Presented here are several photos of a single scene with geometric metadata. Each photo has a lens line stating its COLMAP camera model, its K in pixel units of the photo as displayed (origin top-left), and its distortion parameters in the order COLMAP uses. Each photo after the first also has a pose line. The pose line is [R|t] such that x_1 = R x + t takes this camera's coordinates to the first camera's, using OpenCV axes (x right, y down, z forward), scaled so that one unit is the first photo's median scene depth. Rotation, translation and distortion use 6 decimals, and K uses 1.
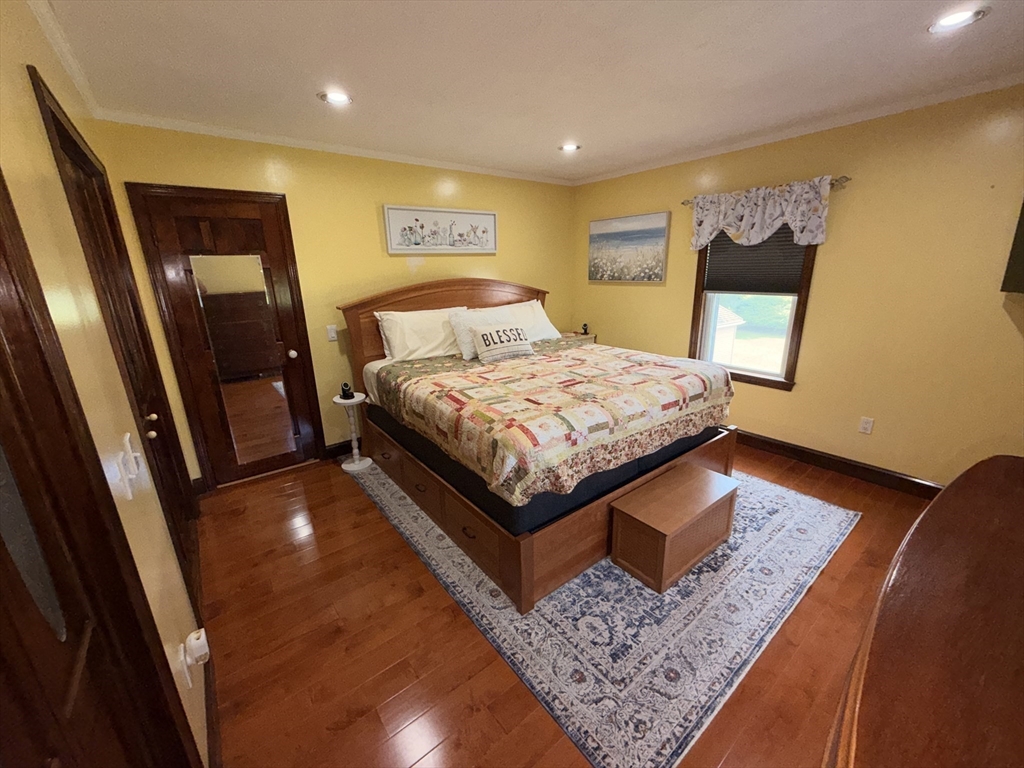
lens RADIAL K [[409.7, 0, 512.0], [0, 409.7, 384.0], [0, 0, 1]] dist [0.002054, 0.000121]
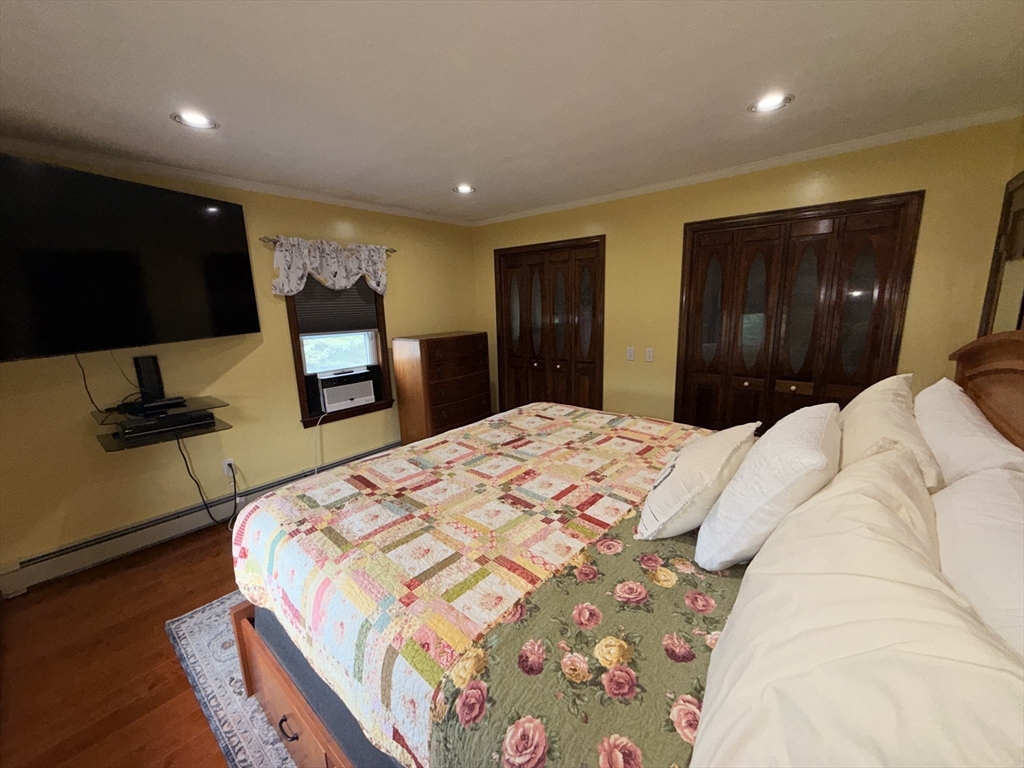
lens RADIAL K [[409.7, 0, 512.0], [0, 409.7, 384.0], [0, 0, 1]] dist [0.002054, 0.000121]
pose [[-0.976782, 0.096207, -0.191420, 0.299898], [-0.003486, 0.886241, 0.463211, -0.486858], [0.214208, 0.453124, -0.865329, 1.653788]]
